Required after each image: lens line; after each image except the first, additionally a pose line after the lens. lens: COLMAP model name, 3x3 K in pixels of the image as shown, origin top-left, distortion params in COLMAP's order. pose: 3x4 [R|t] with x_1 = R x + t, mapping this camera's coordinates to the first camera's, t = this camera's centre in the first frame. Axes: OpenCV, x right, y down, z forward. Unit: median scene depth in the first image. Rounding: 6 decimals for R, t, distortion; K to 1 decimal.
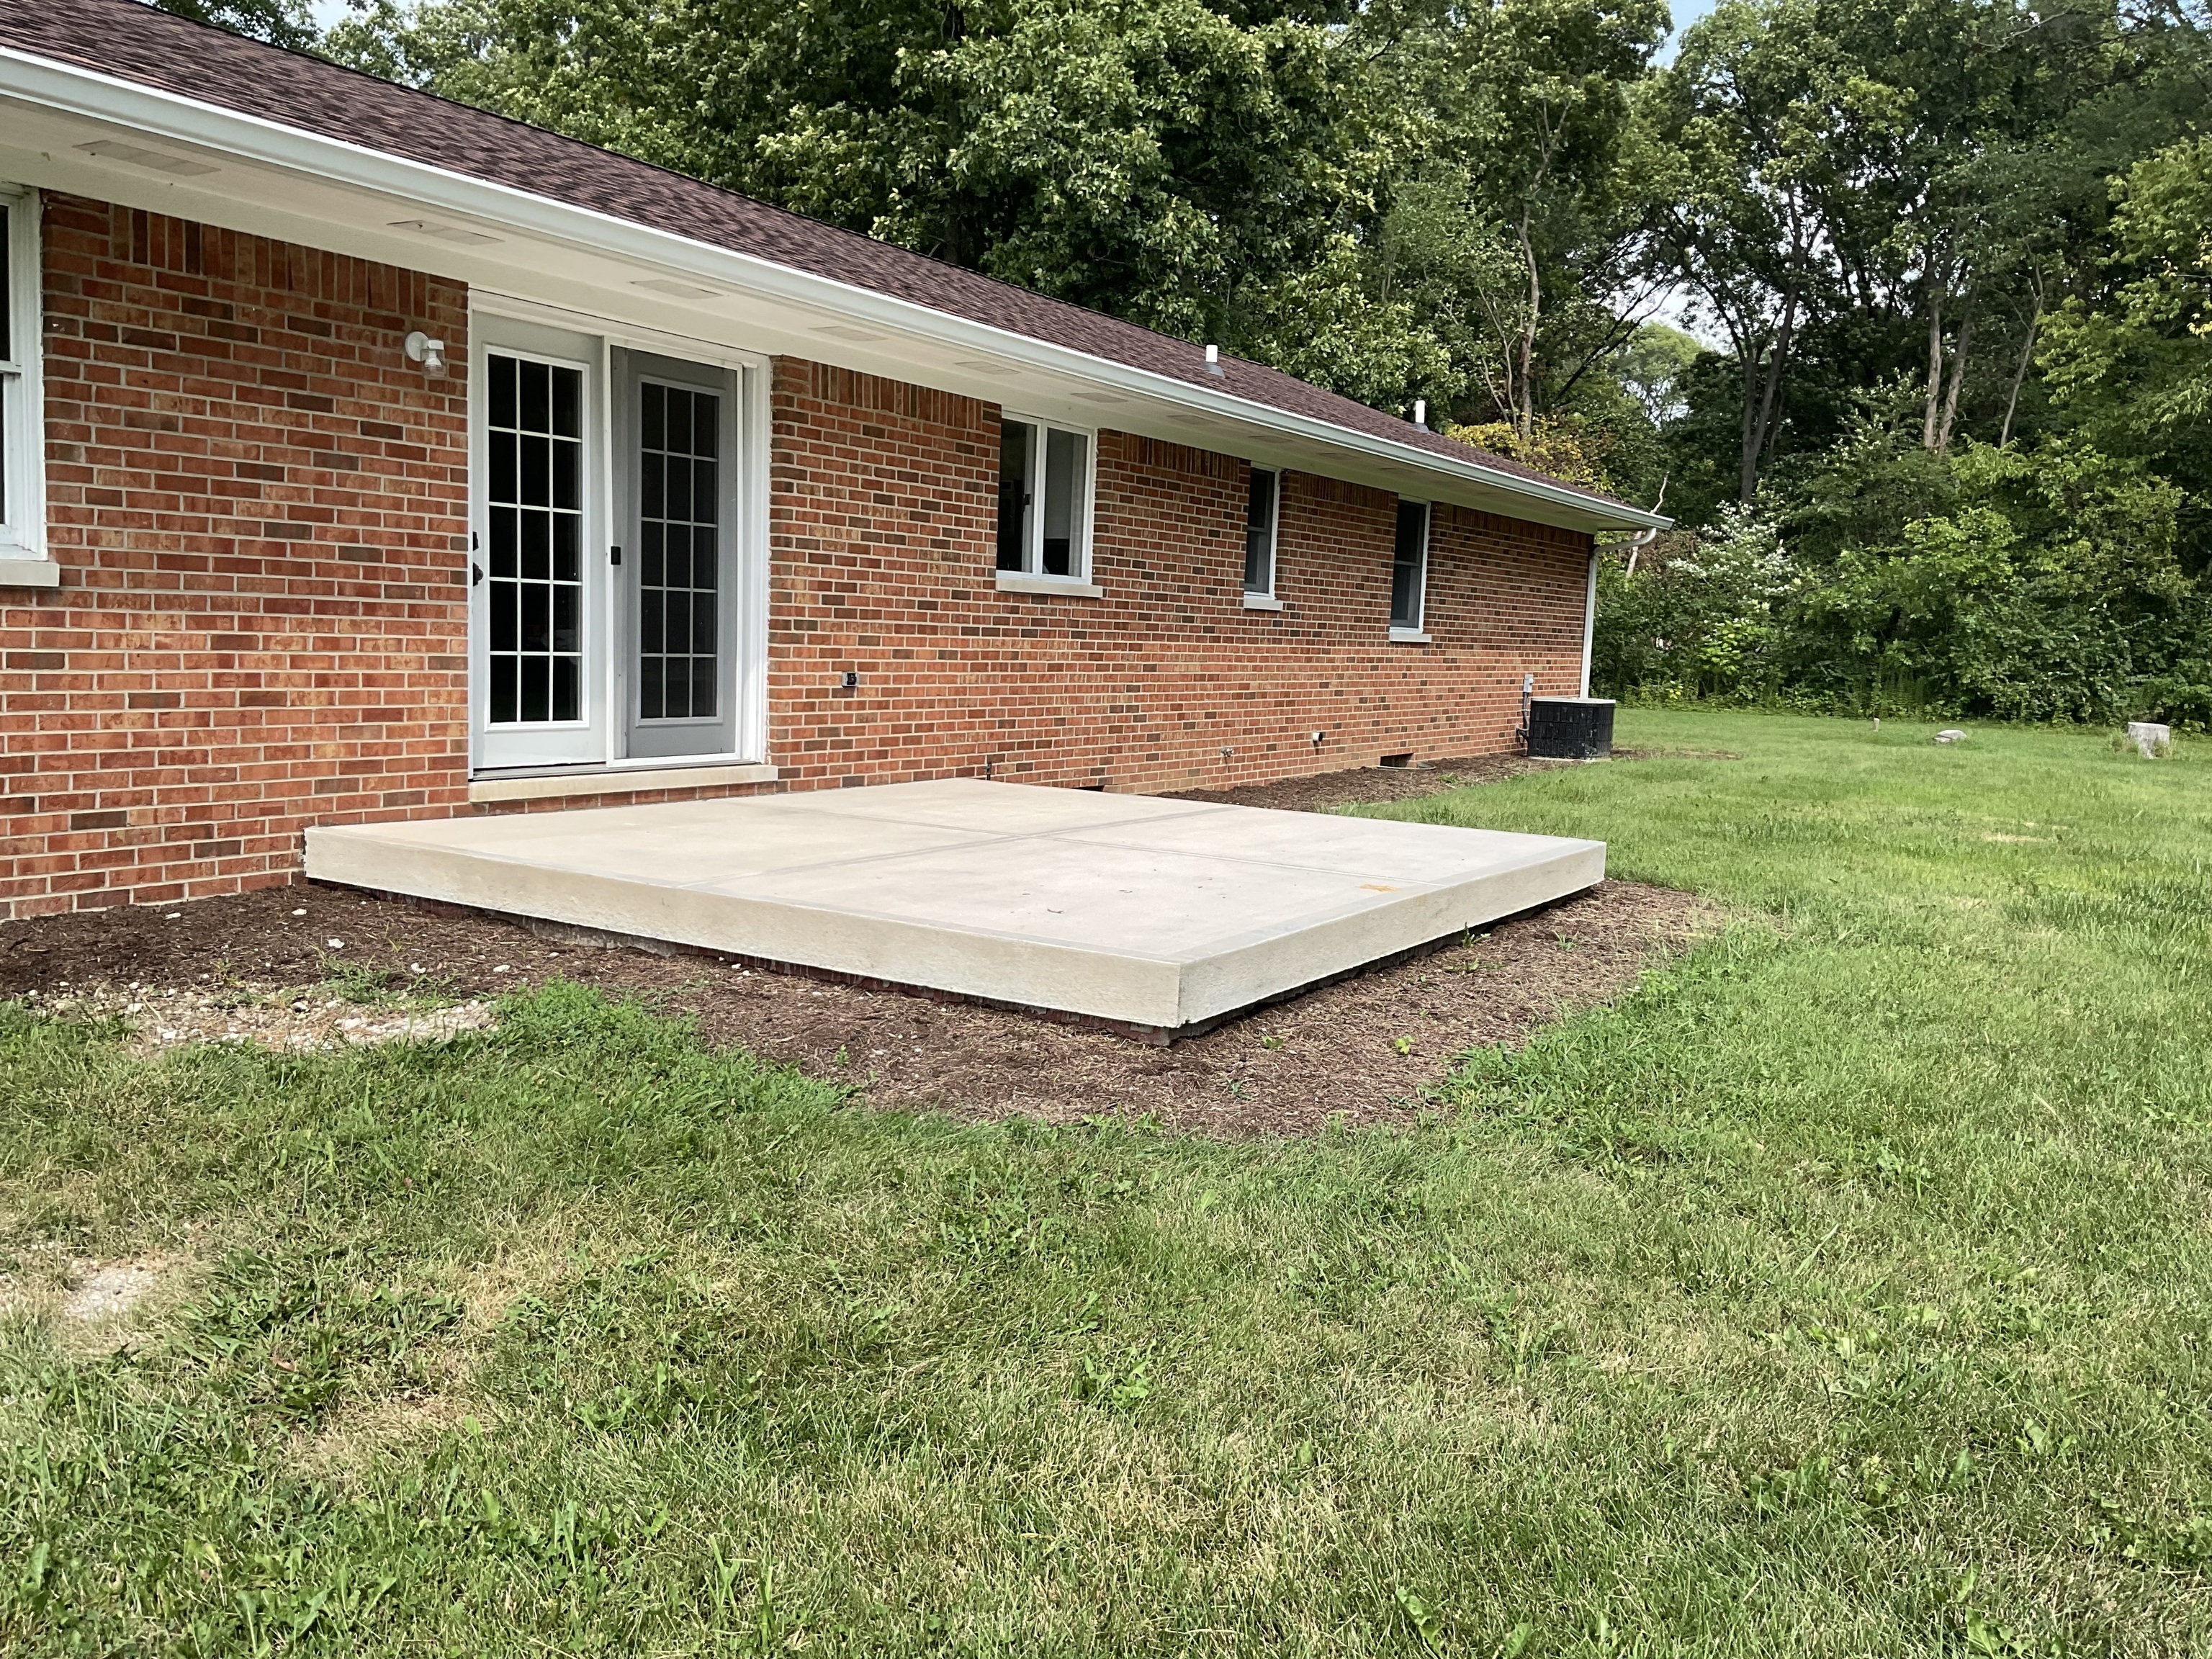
lens RADIAL K [[1833.9, 0, 1106.0], [0, 1833.9, 829.5], [0, 0, 1]] dist [0.118845, -0.245722]
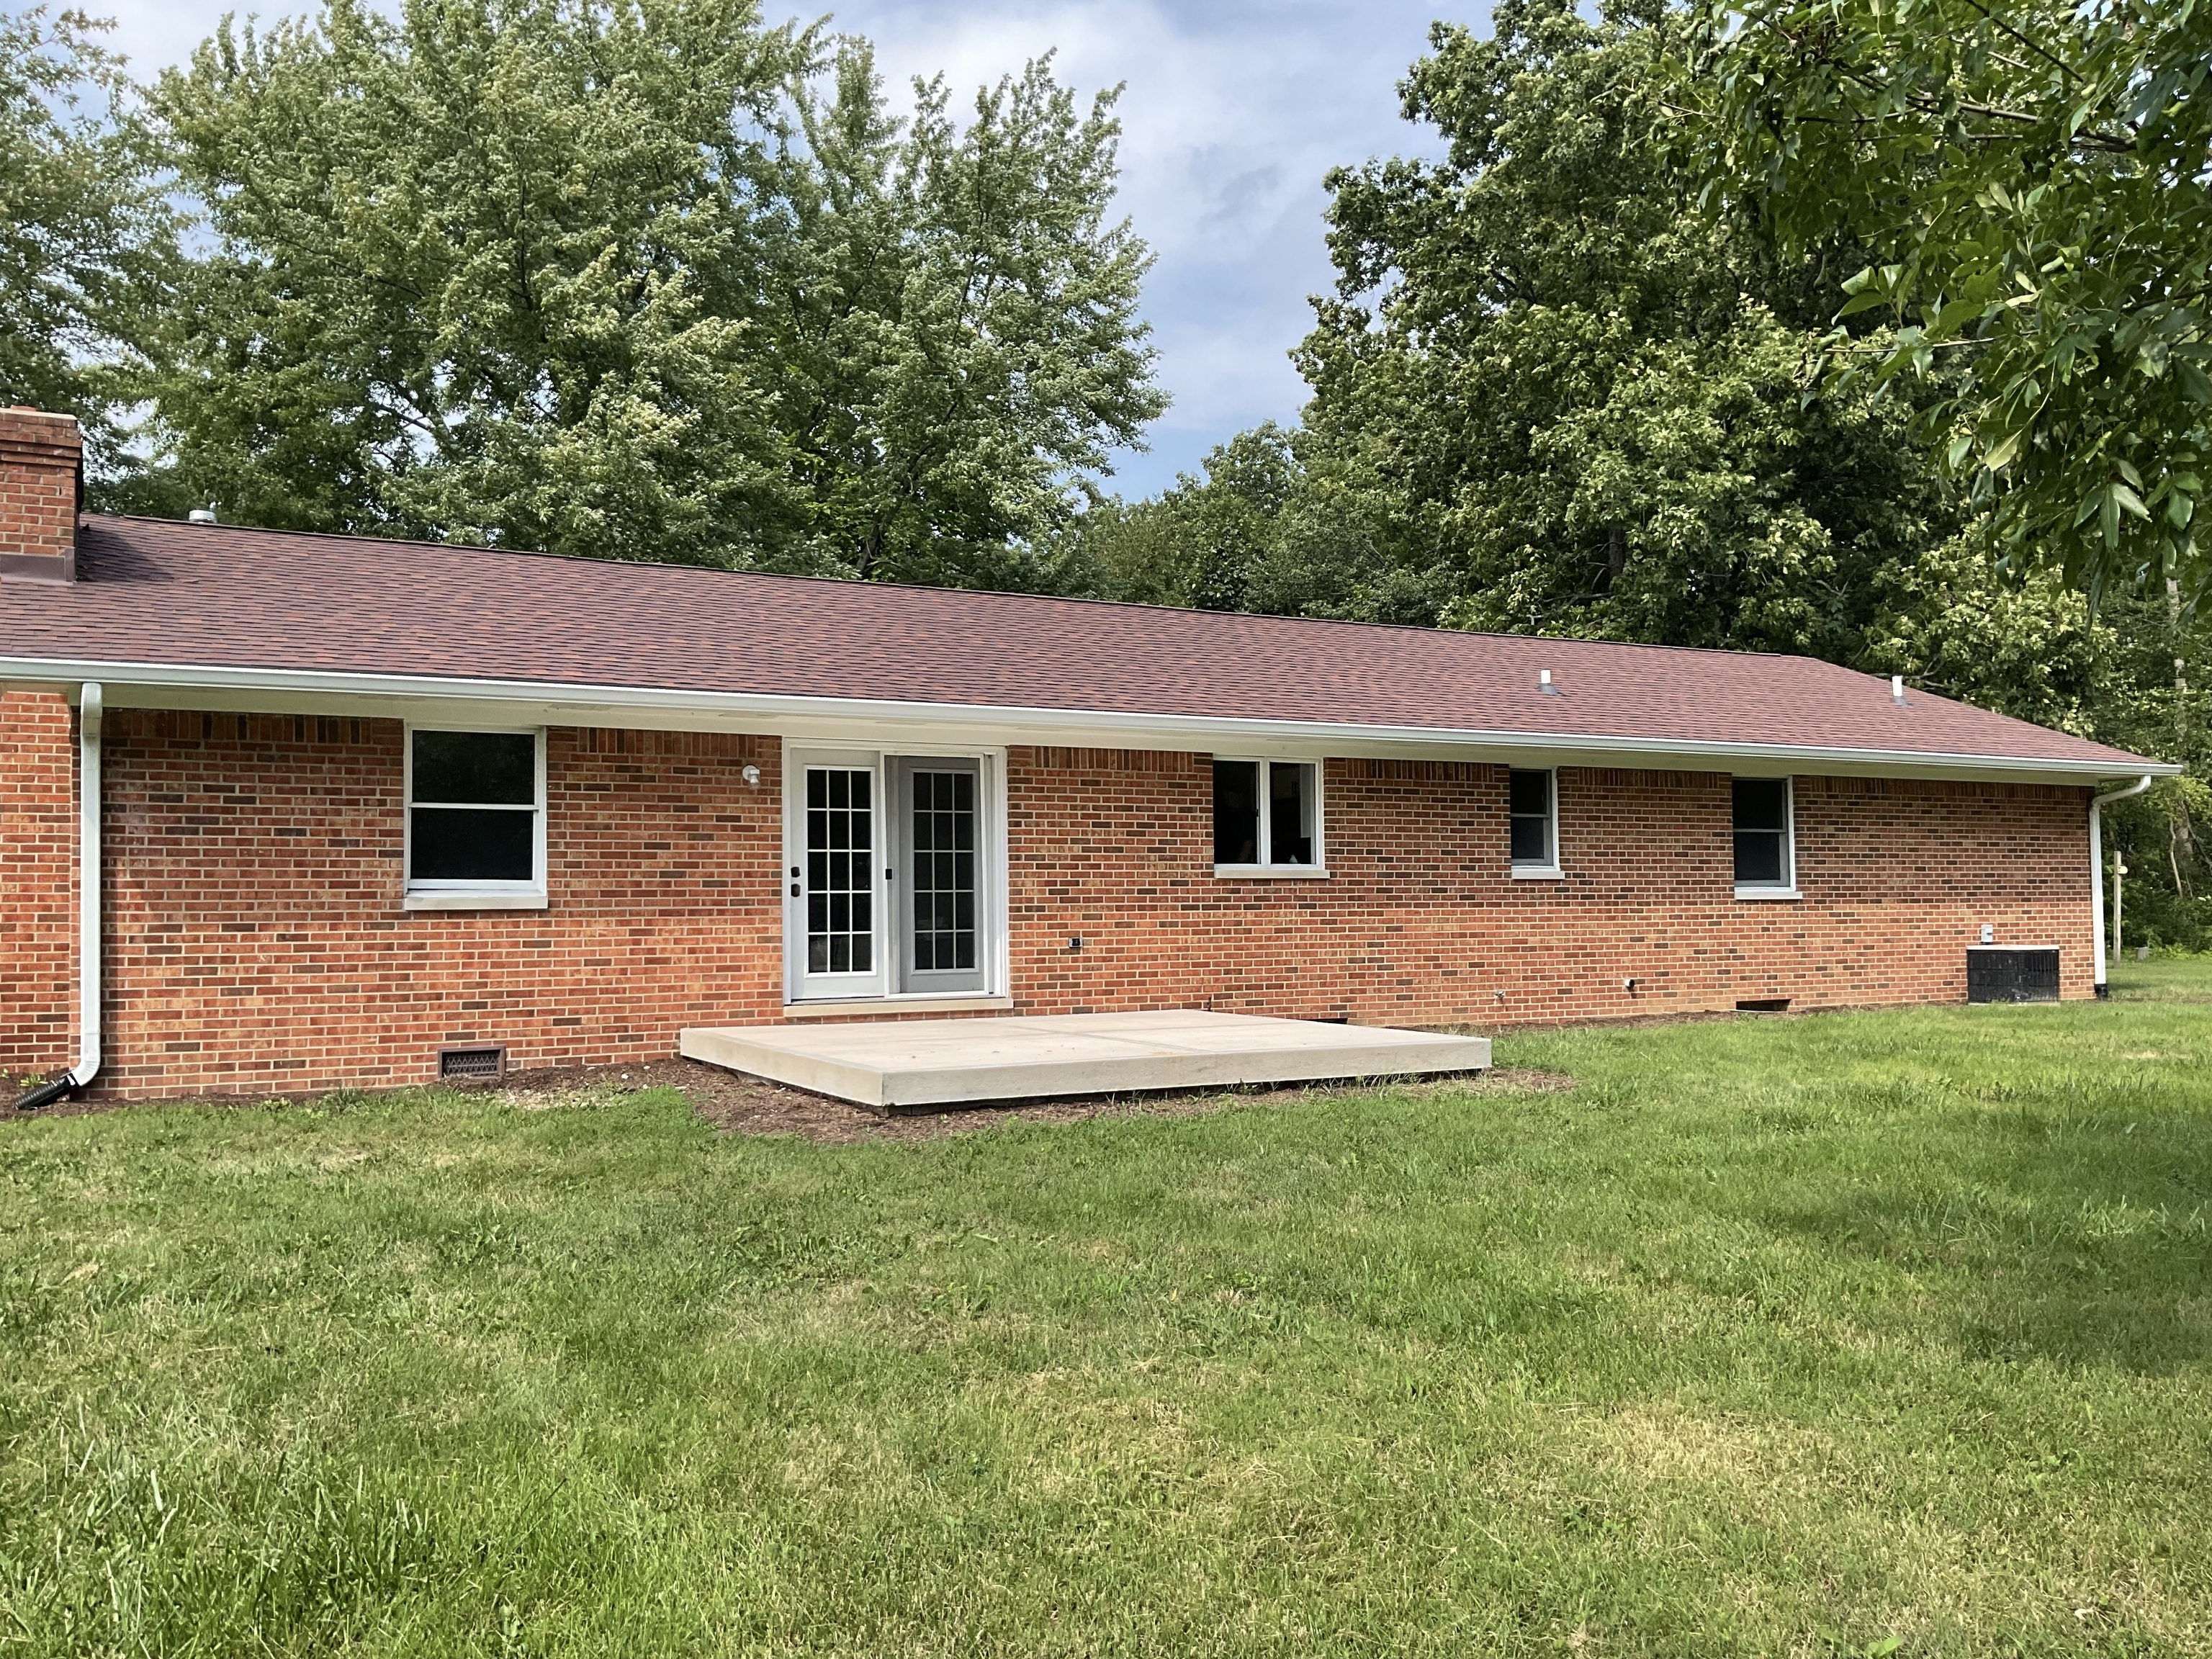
lens RADIAL K [[1833.9, 0, 1106.0], [0, 1833.9, 829.5], [0, 0, 1]] dist [0.118845, -0.245722]
pose [[0.848053, -0.072936, -0.524868, 0.808015], [-0.013137, 0.987285, -0.158419, 0.078296], [0.529749, 0.141243, 0.836311, -0.322263]]
